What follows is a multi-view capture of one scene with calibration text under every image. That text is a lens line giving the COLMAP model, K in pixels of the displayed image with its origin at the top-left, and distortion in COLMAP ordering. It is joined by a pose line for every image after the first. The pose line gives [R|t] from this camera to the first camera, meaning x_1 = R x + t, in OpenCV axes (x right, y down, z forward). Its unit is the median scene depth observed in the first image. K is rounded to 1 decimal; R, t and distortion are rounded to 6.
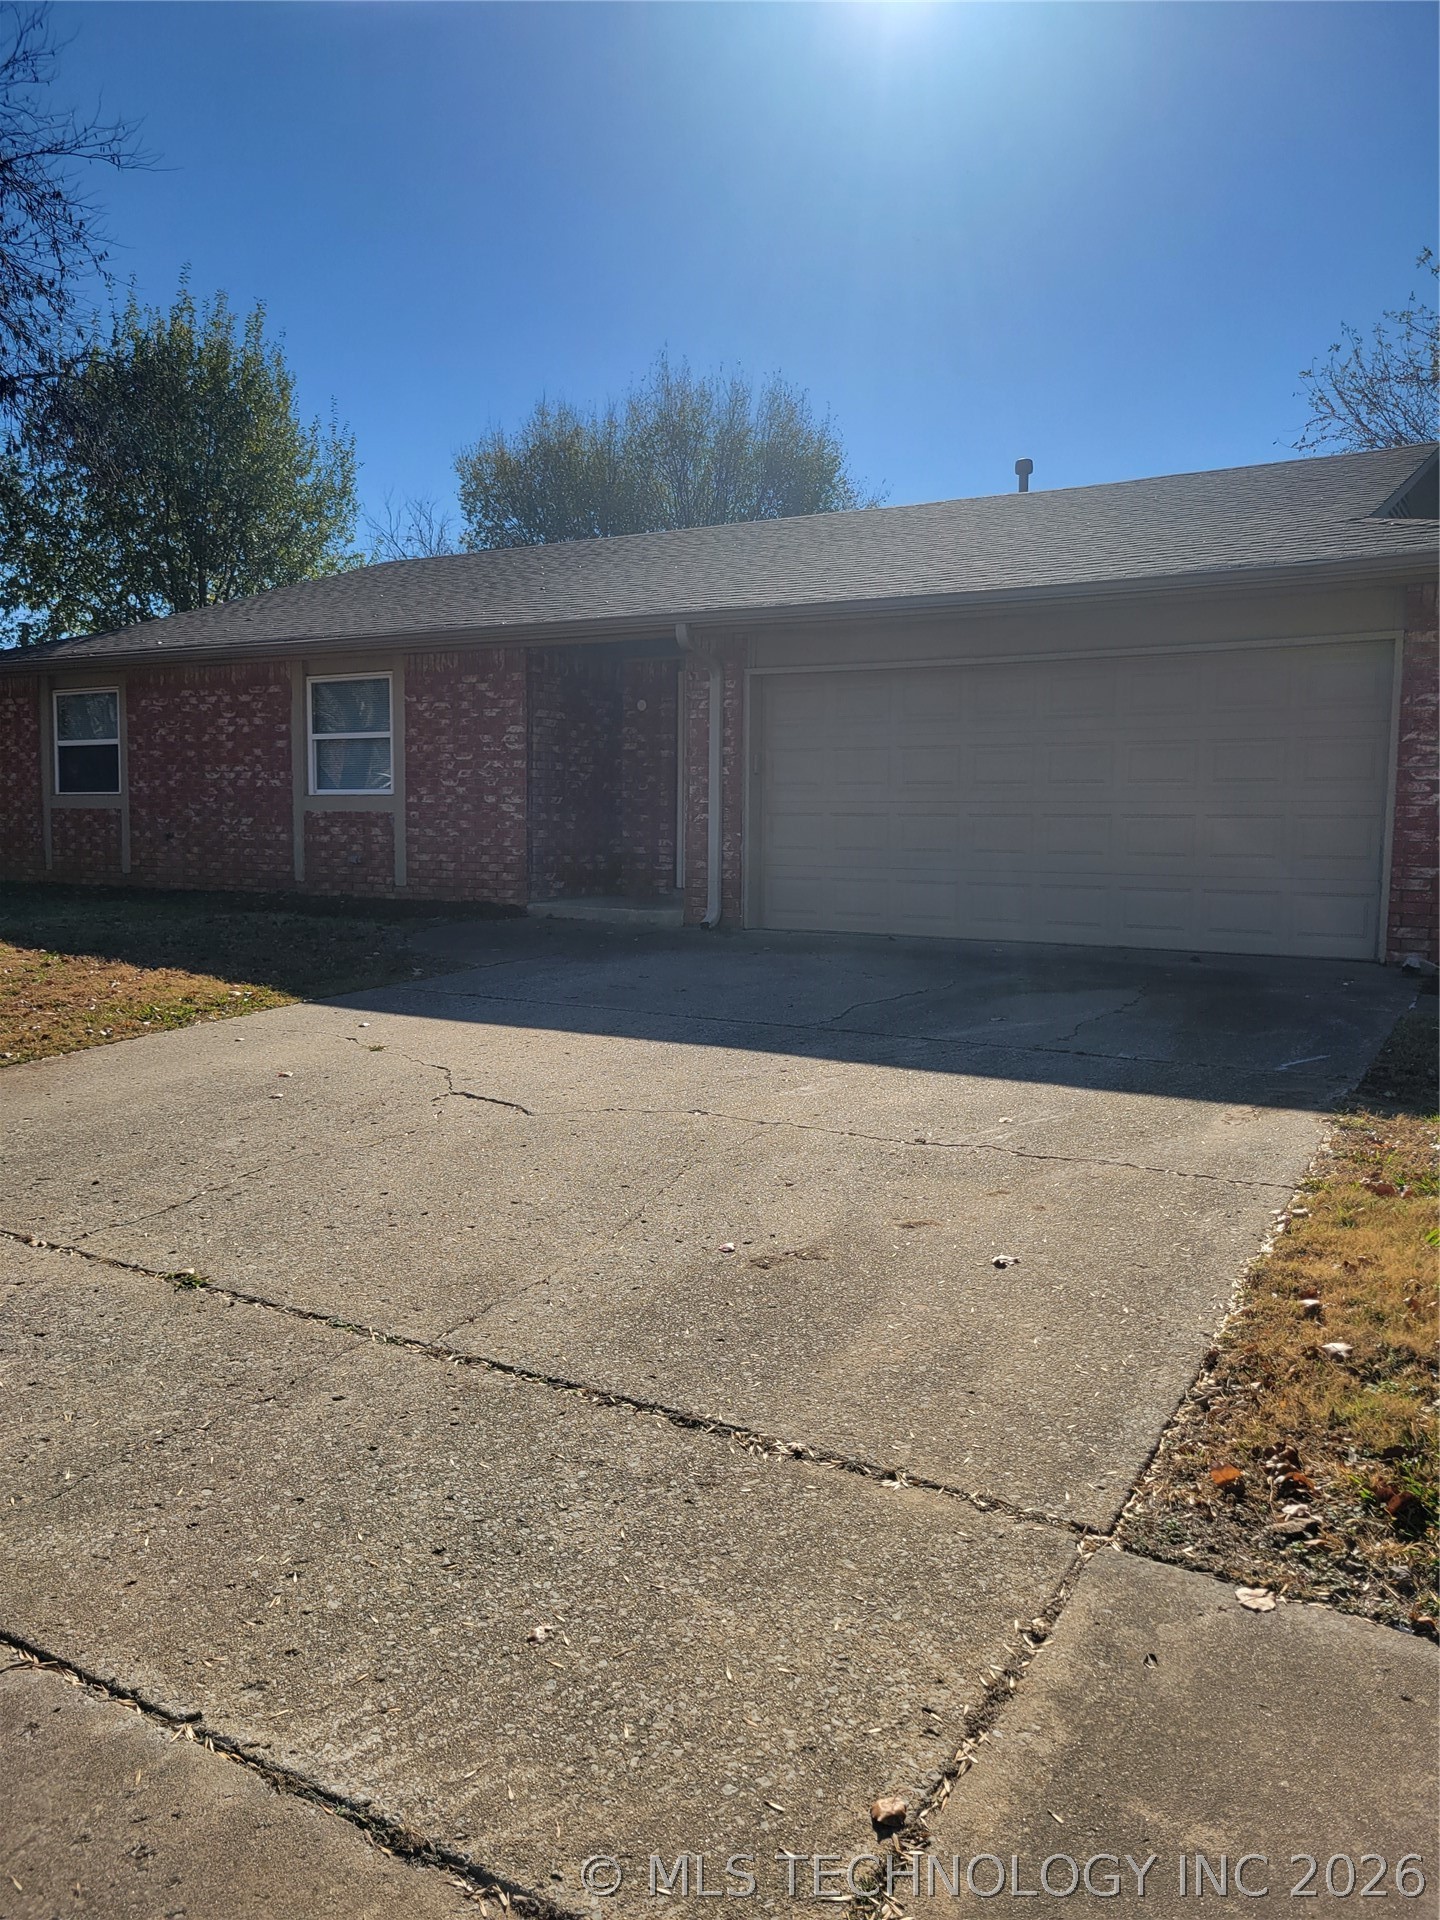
lens RADIAL K [[1456.1, 0, 715.2], [0, 1456.1, 953.3], [0, 0, 1]] dist [0.057549, -0.034776]
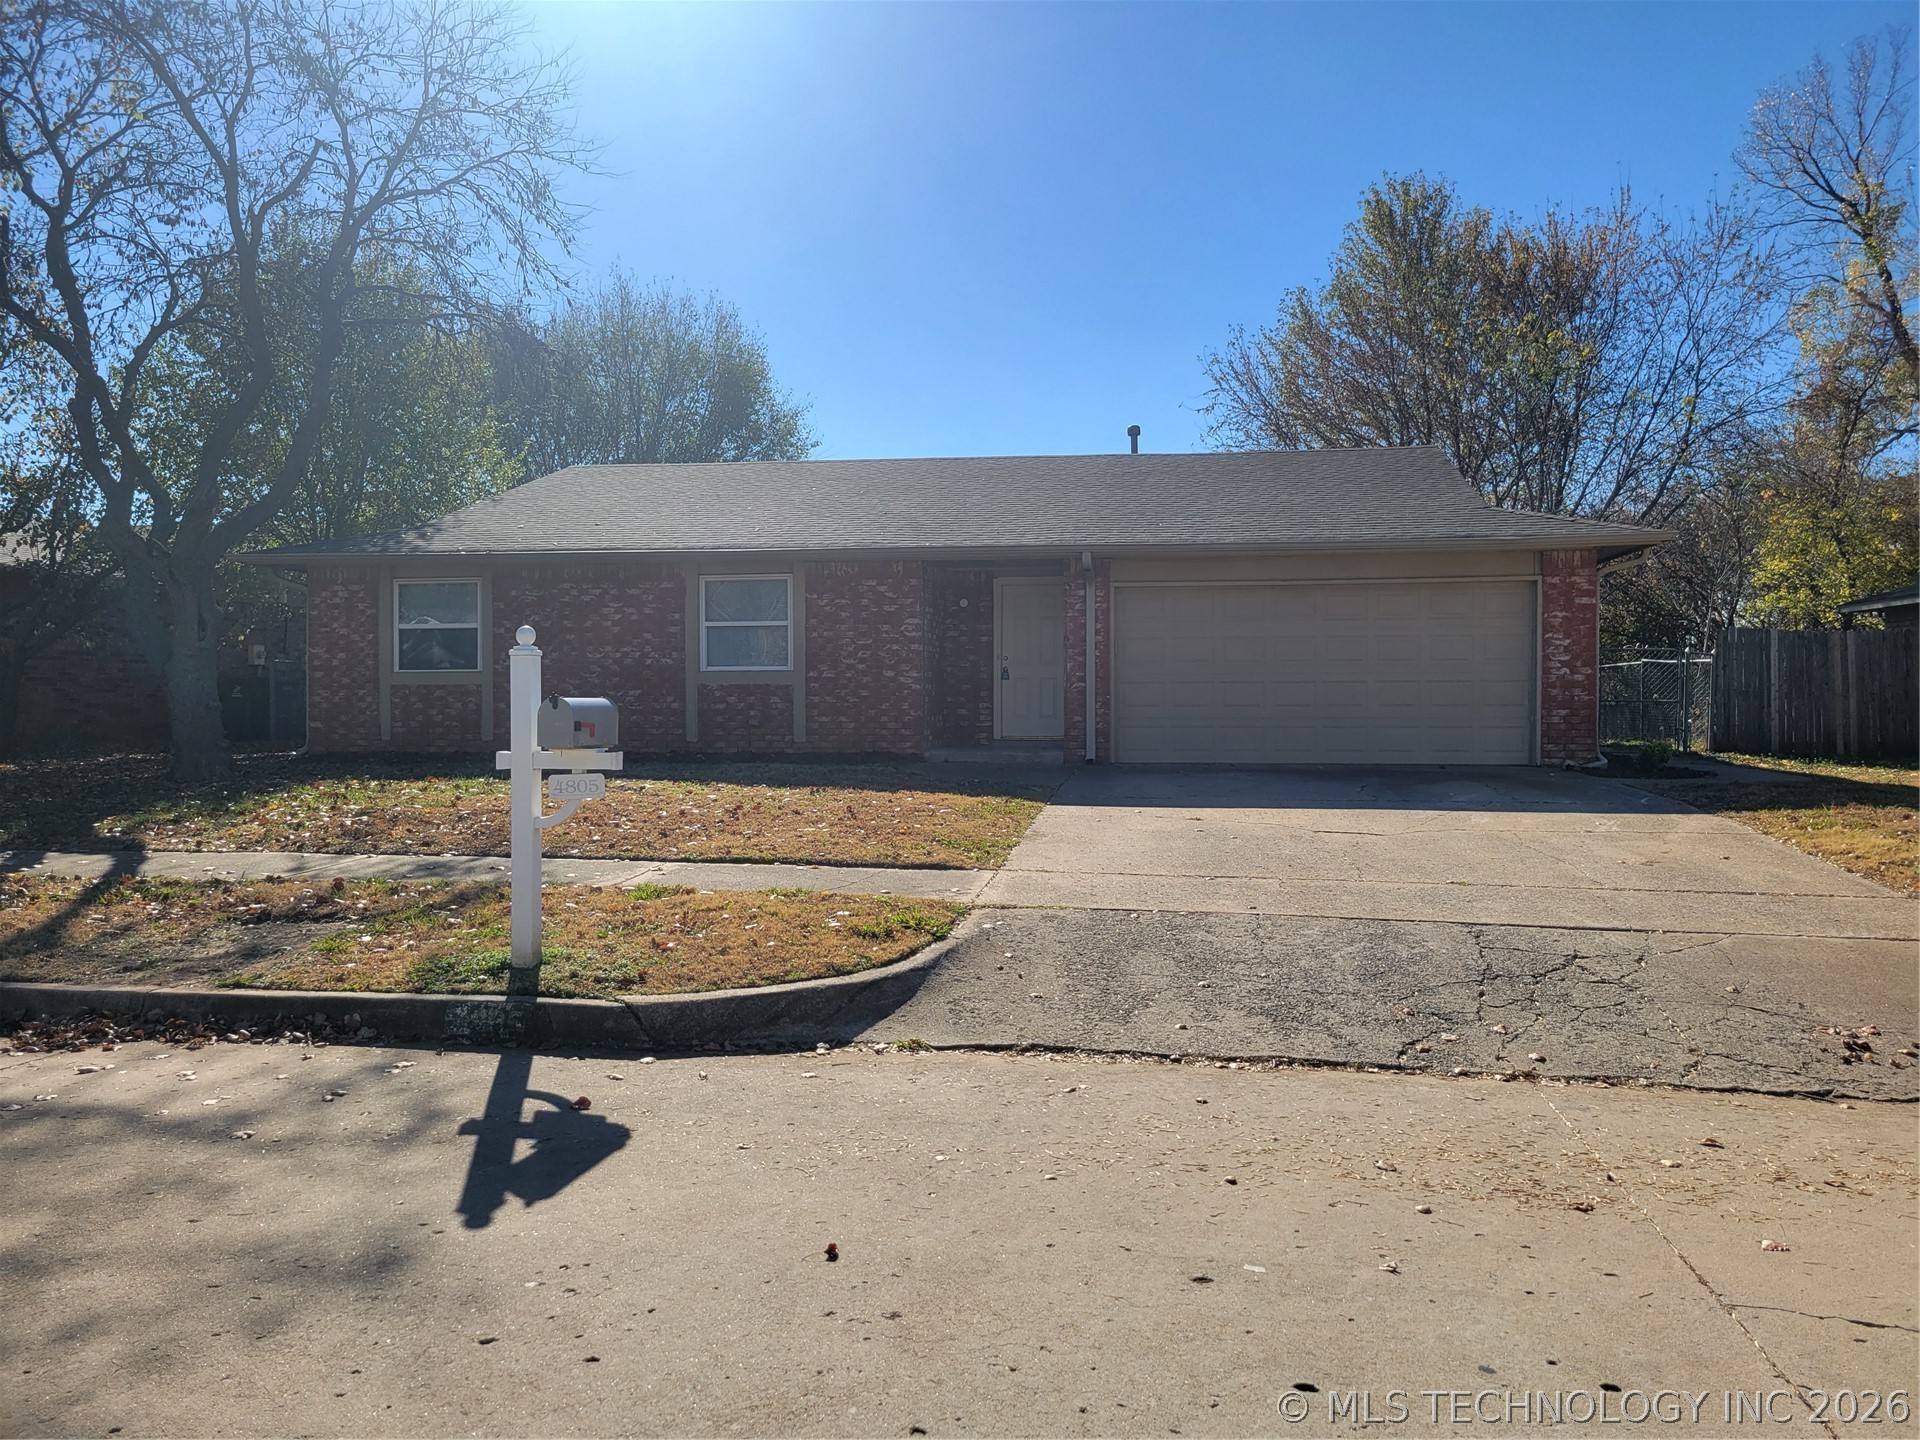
lens RADIAL K [[1456.1, 0, 966.6], [0, 1456.1, 719.4], [0, 0, 1]] dist [0.057549, -0.034776]
pose [[0.914068, -0.016938, 0.405206, -0.575554], [0.046800, 0.996858, -0.063903, 0.020771], [-0.402851, 0.077375, 0.911989, -0.202853]]
